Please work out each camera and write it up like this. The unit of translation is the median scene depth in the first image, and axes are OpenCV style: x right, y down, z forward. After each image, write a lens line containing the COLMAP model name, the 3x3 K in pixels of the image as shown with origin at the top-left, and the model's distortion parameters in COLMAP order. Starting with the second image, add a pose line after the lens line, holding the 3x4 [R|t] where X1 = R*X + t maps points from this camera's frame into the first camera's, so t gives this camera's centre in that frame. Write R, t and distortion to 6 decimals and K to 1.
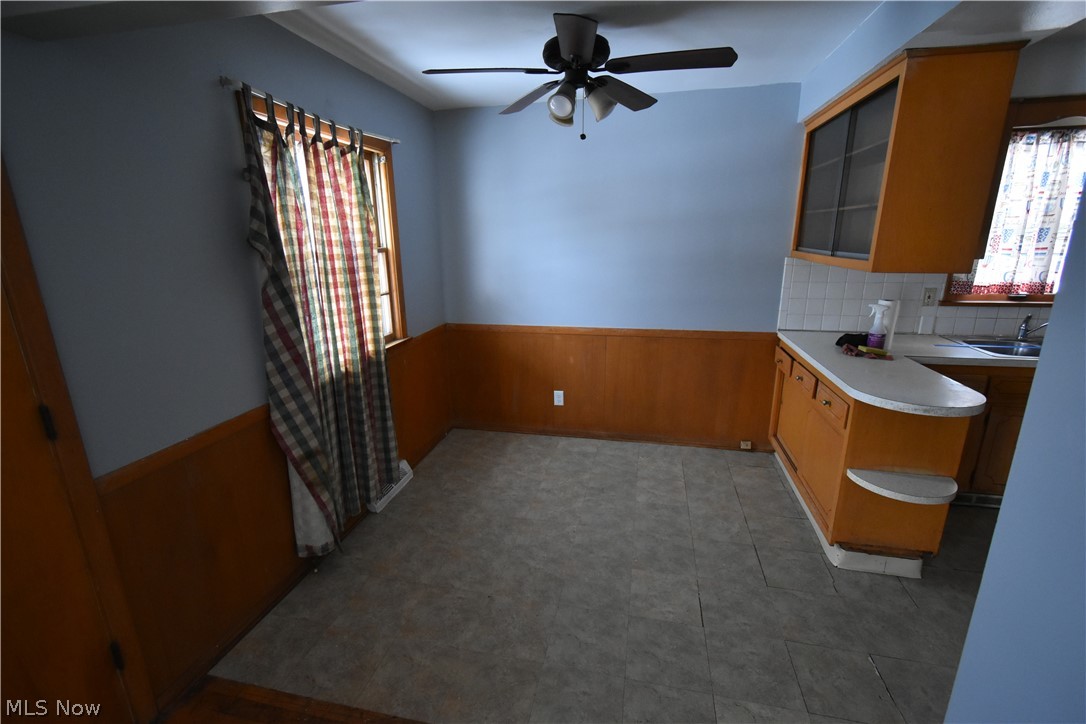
lens RADIAL K [[477.2, 0, 539.2], [0, 477.2, 362.6], [0, 0, 1]] dist [-0.000993, -0.000513]
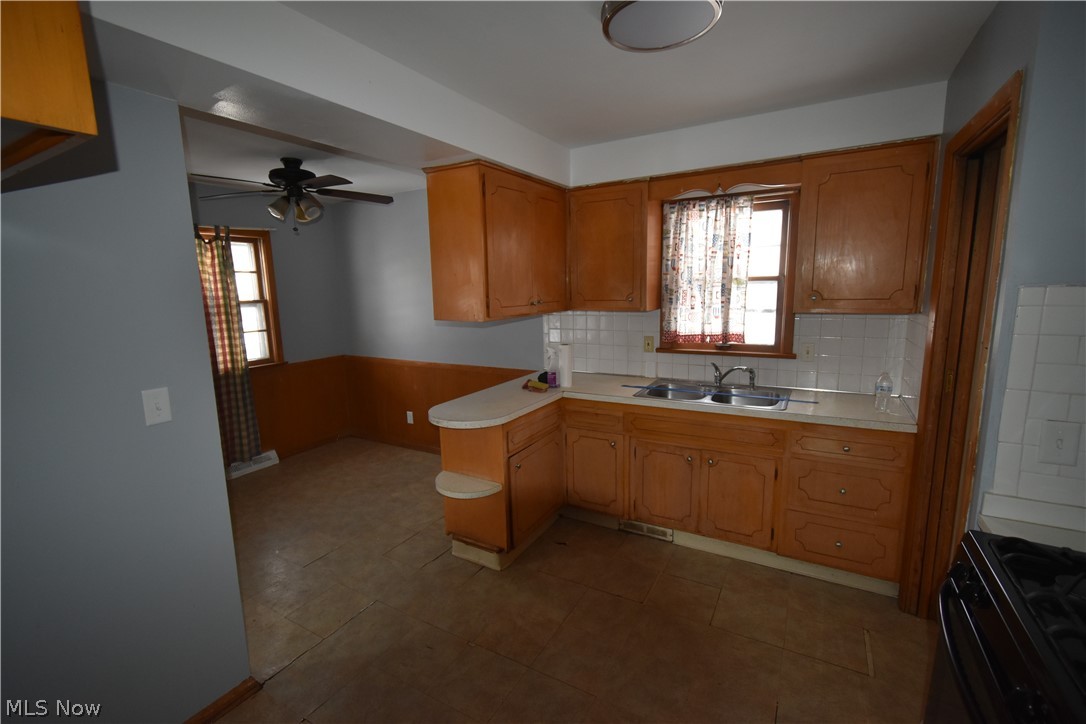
lens RADIAL K [[477.2, 0, 544.1], [0, 477.2, 363.9], [0, 0, 1]] dist [-0.000993, -0.000513]
pose [[0.955842, 0.042411, -0.290805, 1.217989], [-0.069221, 0.994182, -0.082529, 0.022525], [0.285613, 0.099014, 0.953216, -0.169905]]
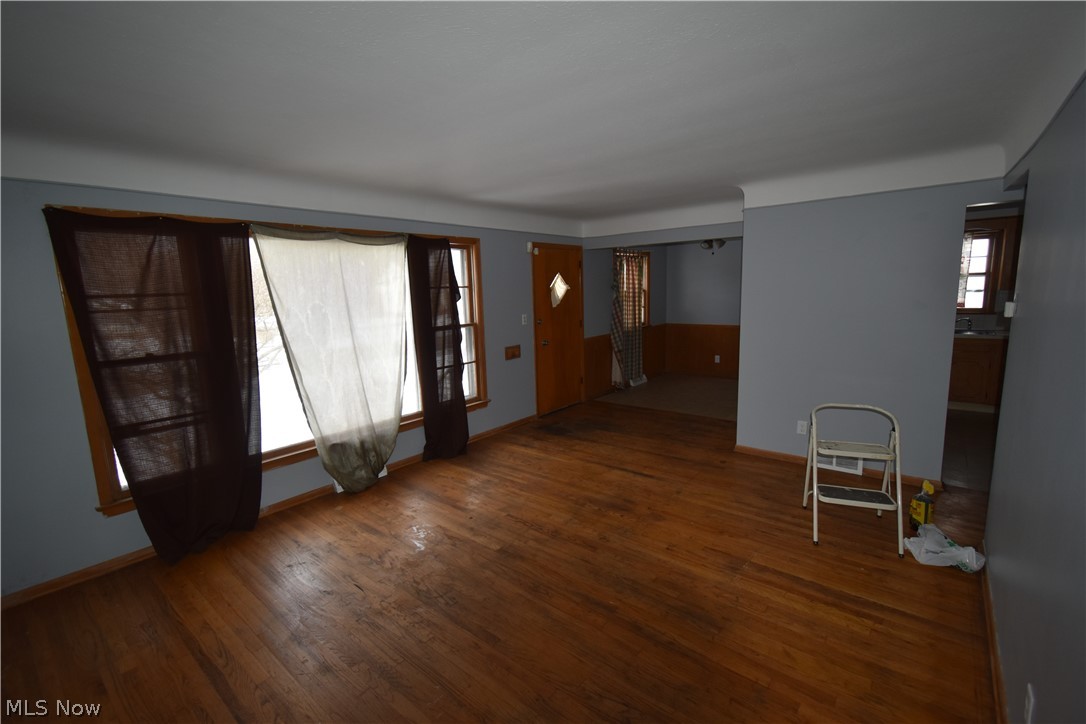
lens RADIAL K [[477.2, 0, 540.8], [0, 477.2, 364.6], [0, 0, 1]] dist [-0.000993, -0.000513]
pose [[0.890749, 0.059423, -0.450593, 0.497459], [-0.100092, 0.992723, -0.066946, 0.529433], [0.443336, 0.104733, 0.890216, -2.043723]]
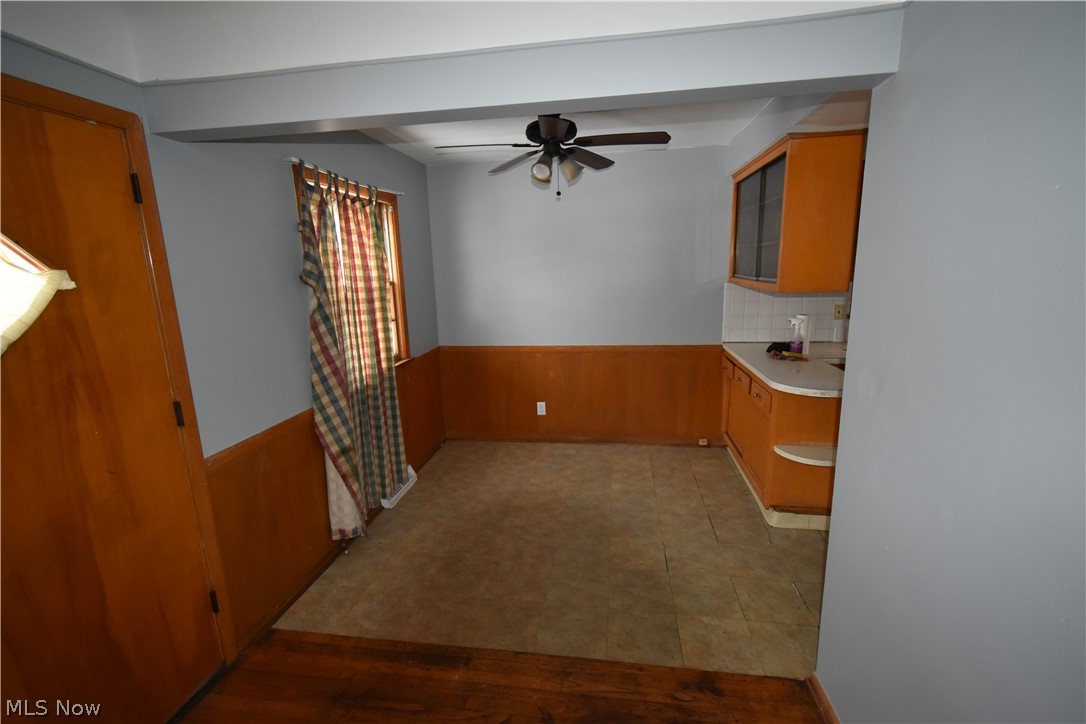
lens RADIAL K [[477.2, 0, 539.2], [0, 477.2, 362.0], [0, 0, 1]] dist [-0.000993, -0.000513]
pose [[0.997746, -0.030034, 0.060009, -0.048651], [0.033707, 0.997559, -0.061155, 0.055235], [-0.058026, 0.063040, 0.996323, -0.239285]]
